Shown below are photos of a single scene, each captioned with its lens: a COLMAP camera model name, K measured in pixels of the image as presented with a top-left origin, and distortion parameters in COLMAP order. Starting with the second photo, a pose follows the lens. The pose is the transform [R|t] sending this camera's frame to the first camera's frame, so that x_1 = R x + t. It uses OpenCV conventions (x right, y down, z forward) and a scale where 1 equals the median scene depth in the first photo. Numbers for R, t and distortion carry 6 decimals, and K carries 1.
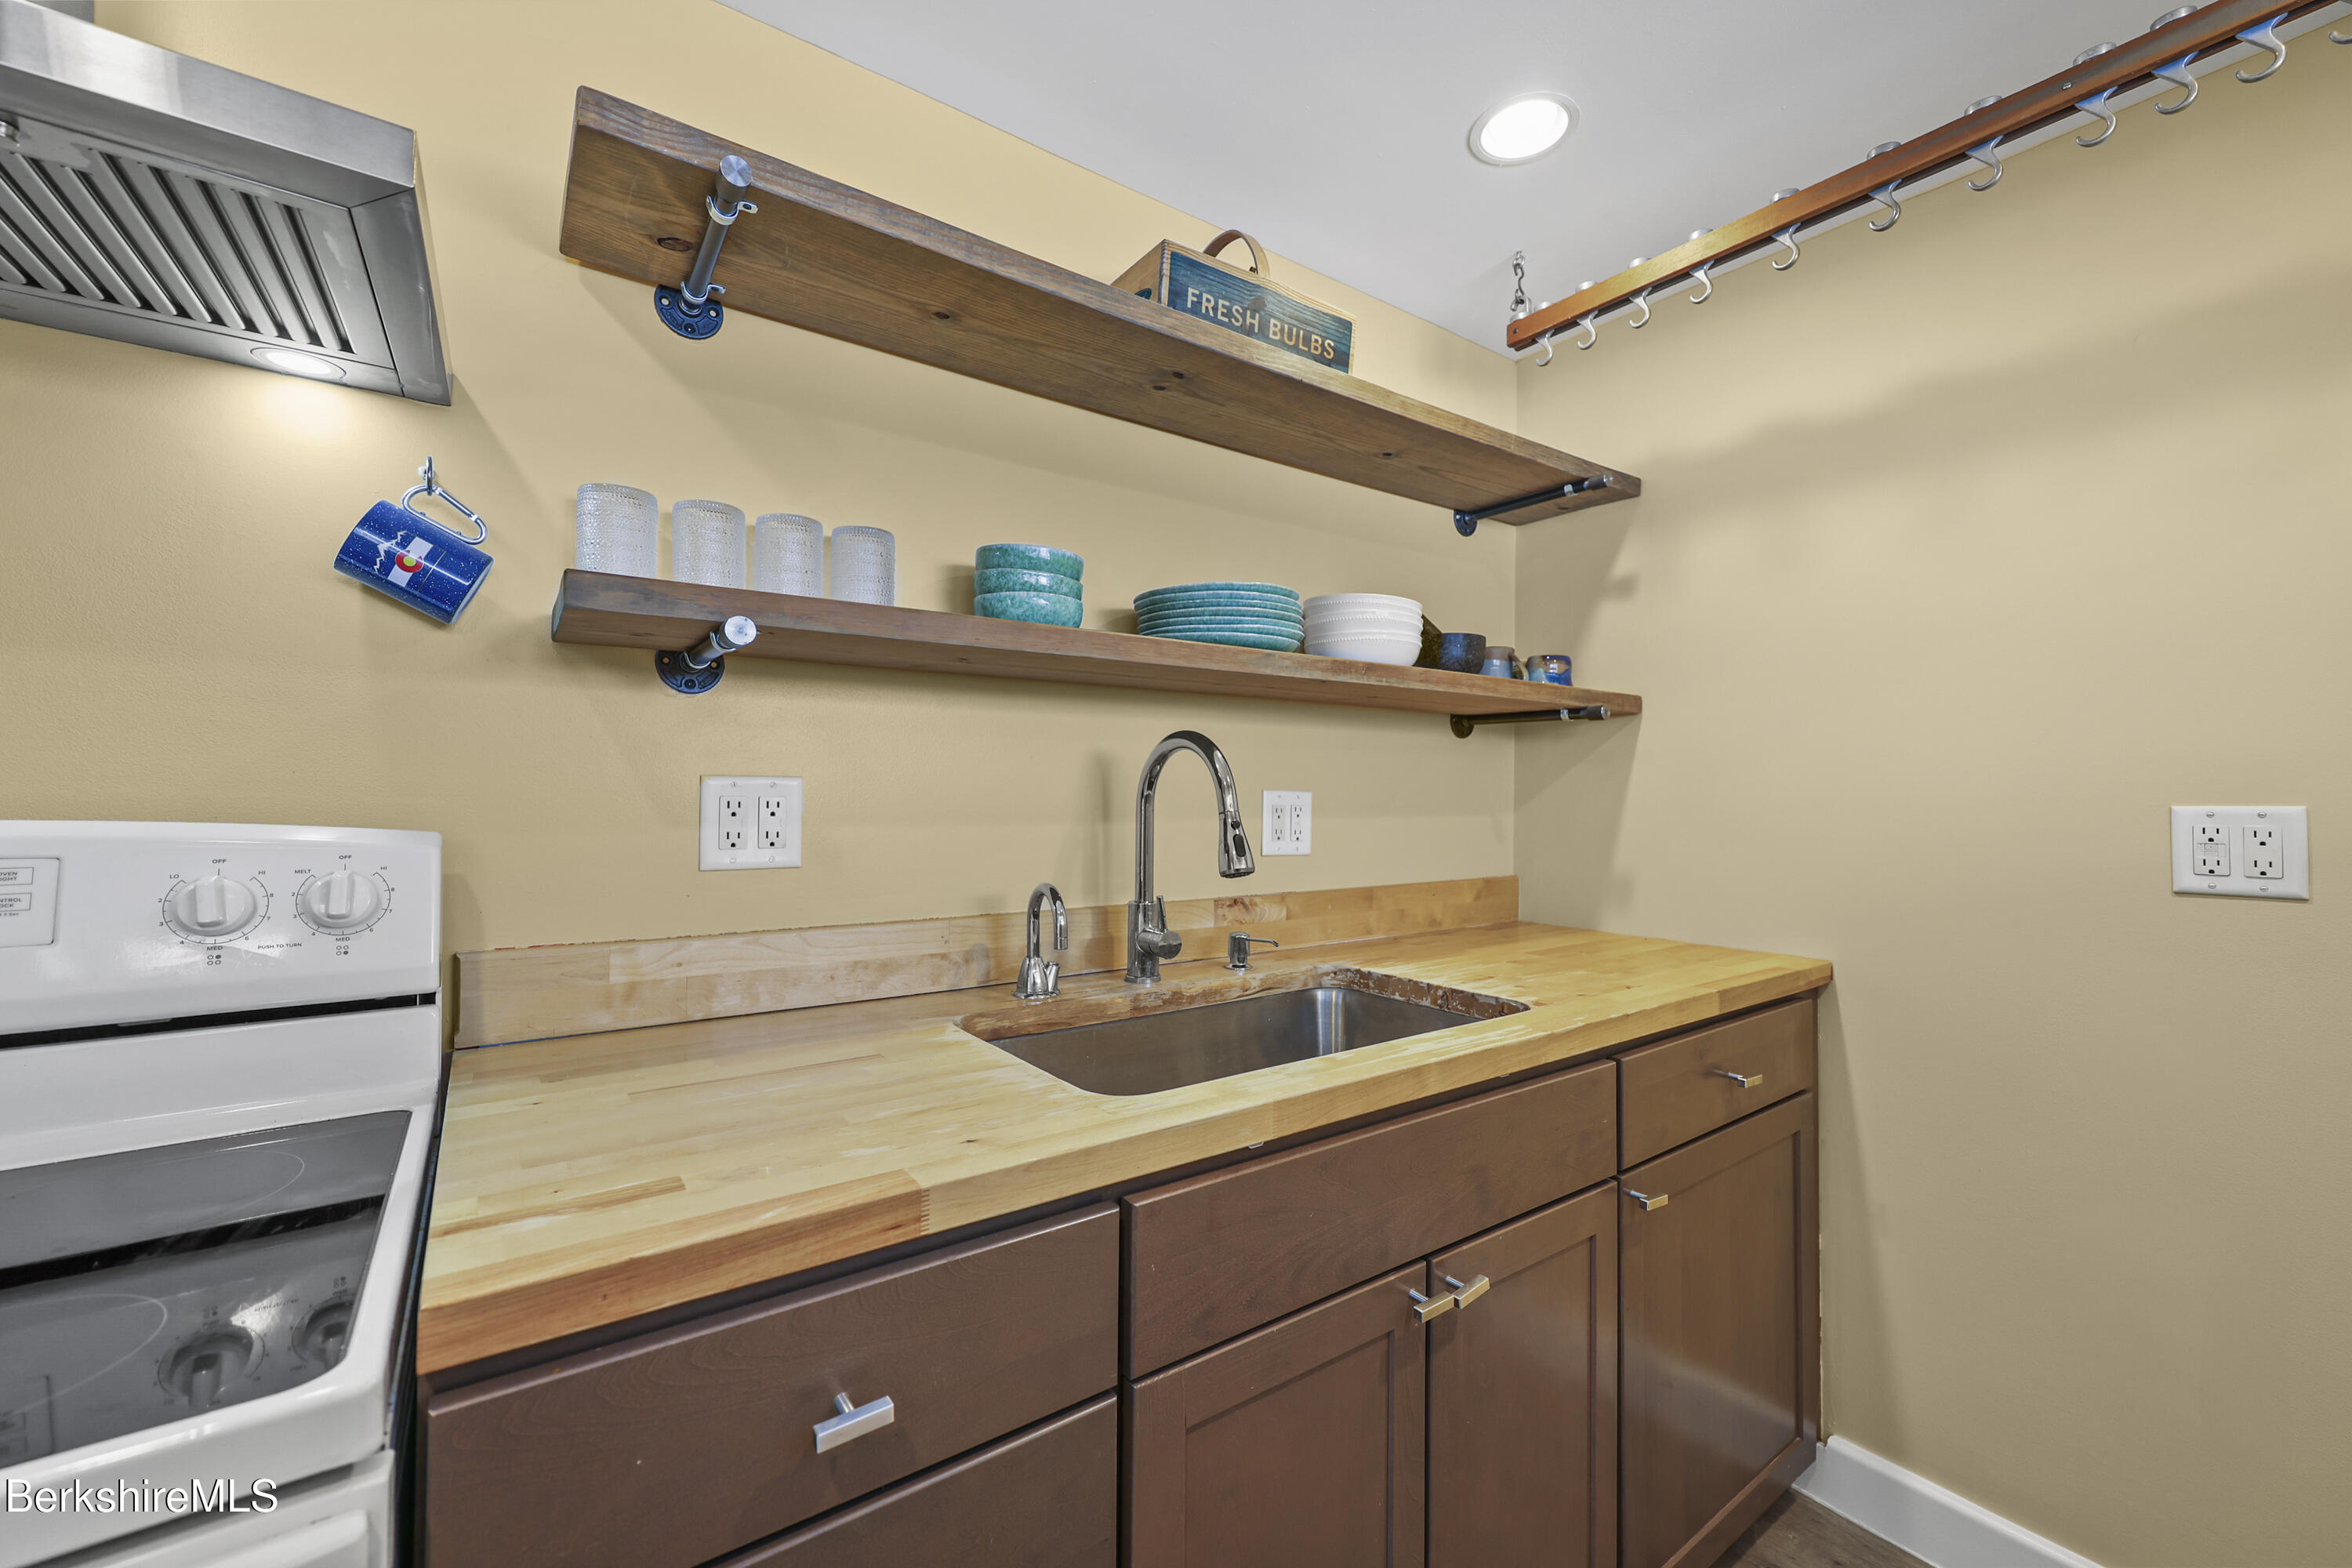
lens RADIAL K [[936.8, 0, 1174.4], [0, 936.8, 800.0], [0, 0, 1]] dist [-0.000526, -0.000081]
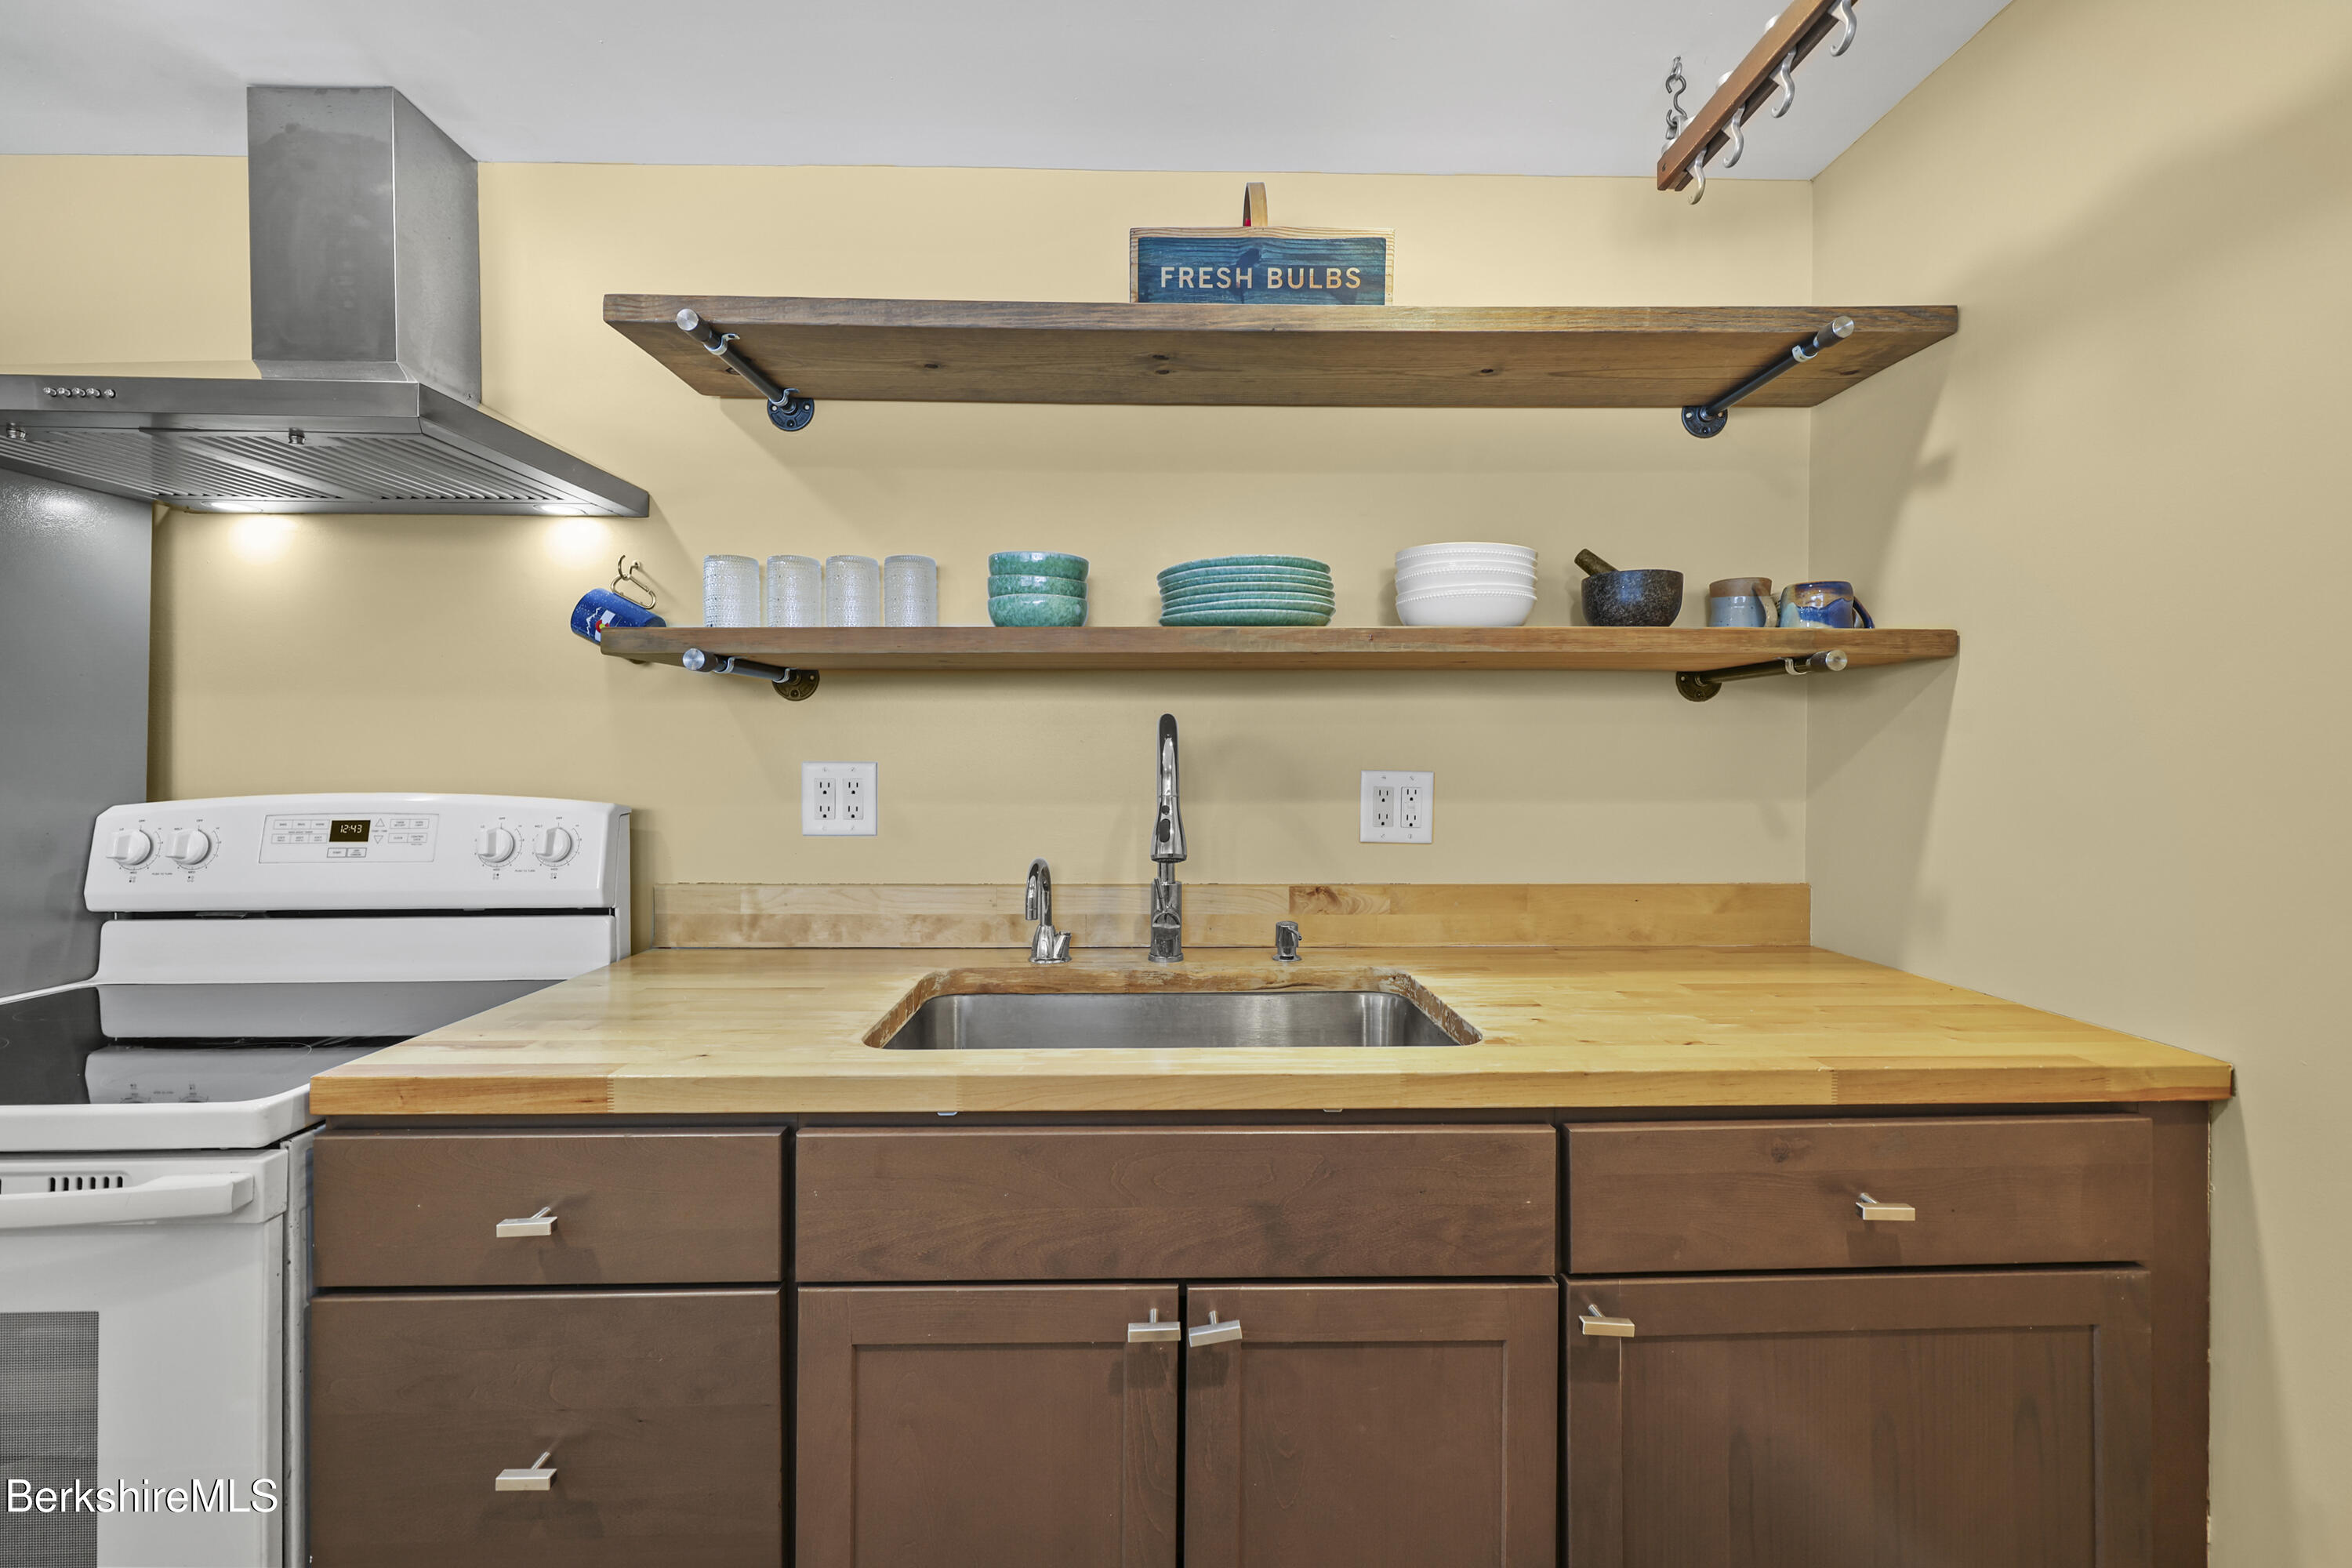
lens RADIAL K [[943.3, 0, 1176.0], [0, 943.3, 784.0], [0, 0, 1]] dist [-0.001009, -0.000308]
pose [[0.828255, 0.008835, -0.560282, 0.574905], [-0.000477, 0.999886, 0.015062, -0.014005], [0.560352, -0.012208, 0.828165, 0.168469]]
